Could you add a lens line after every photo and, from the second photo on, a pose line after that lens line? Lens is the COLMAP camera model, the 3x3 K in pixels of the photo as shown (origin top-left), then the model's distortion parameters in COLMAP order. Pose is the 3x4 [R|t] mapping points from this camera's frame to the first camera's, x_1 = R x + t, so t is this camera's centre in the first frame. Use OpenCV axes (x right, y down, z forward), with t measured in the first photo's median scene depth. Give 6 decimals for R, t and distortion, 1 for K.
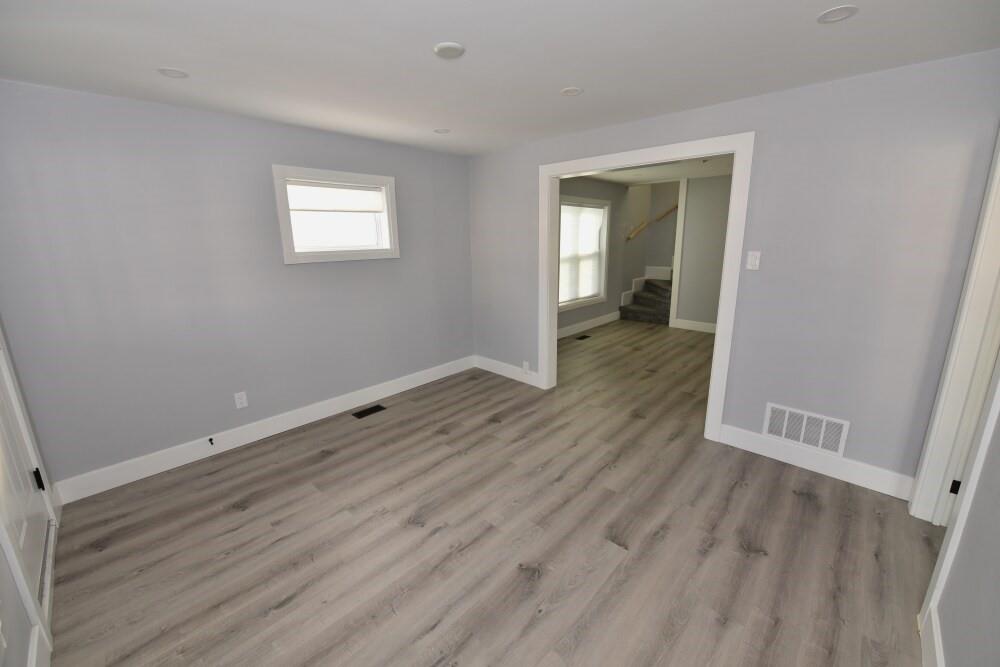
lens RADIAL K [[394.8, 0, 504.6], [0, 394.8, 326.4], [0, 0, 1]] dist [0.000351, 0.000011]
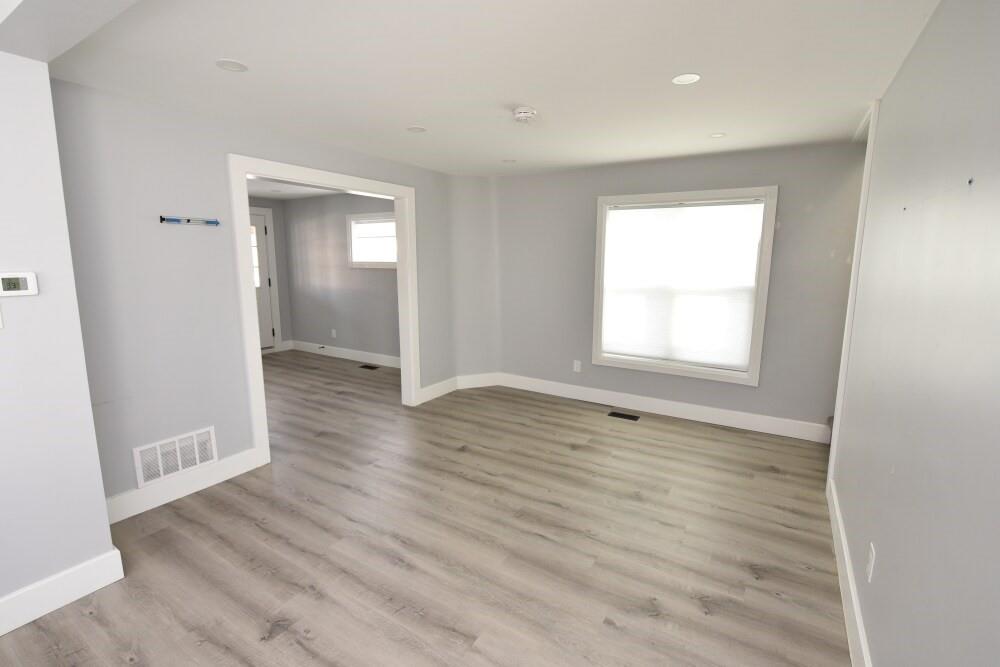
lens RADIAL K [[442.6, 0, 526.0], [0, 442.6, 332.0], [0, 0, 1]] dist [-0.042703, -0.000042]
pose [[0.230315, 0.166369, -0.958789, 0.851151], [-0.231934, 0.966268, 0.111953, -0.149064], [0.945072, 0.196592, 0.261133, 0.676880]]
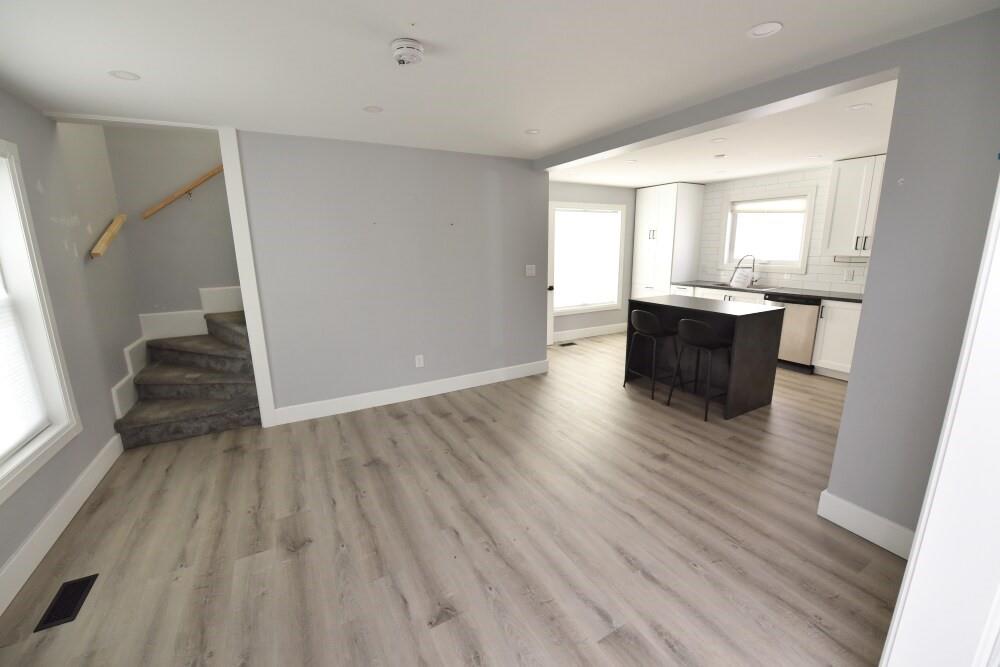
lens RADIAL K [[411.6, 0, 484.1], [0, 411.6, 334.2], [0, 0, 1]] dist [-0.000514, -0.000111]
pose [[0.356765, -0.201225, 0.912265, 0.077912], [0.227444, 0.965851, 0.124097, -0.131935], [-0.906084, 0.163216, 0.390350, 0.610020]]
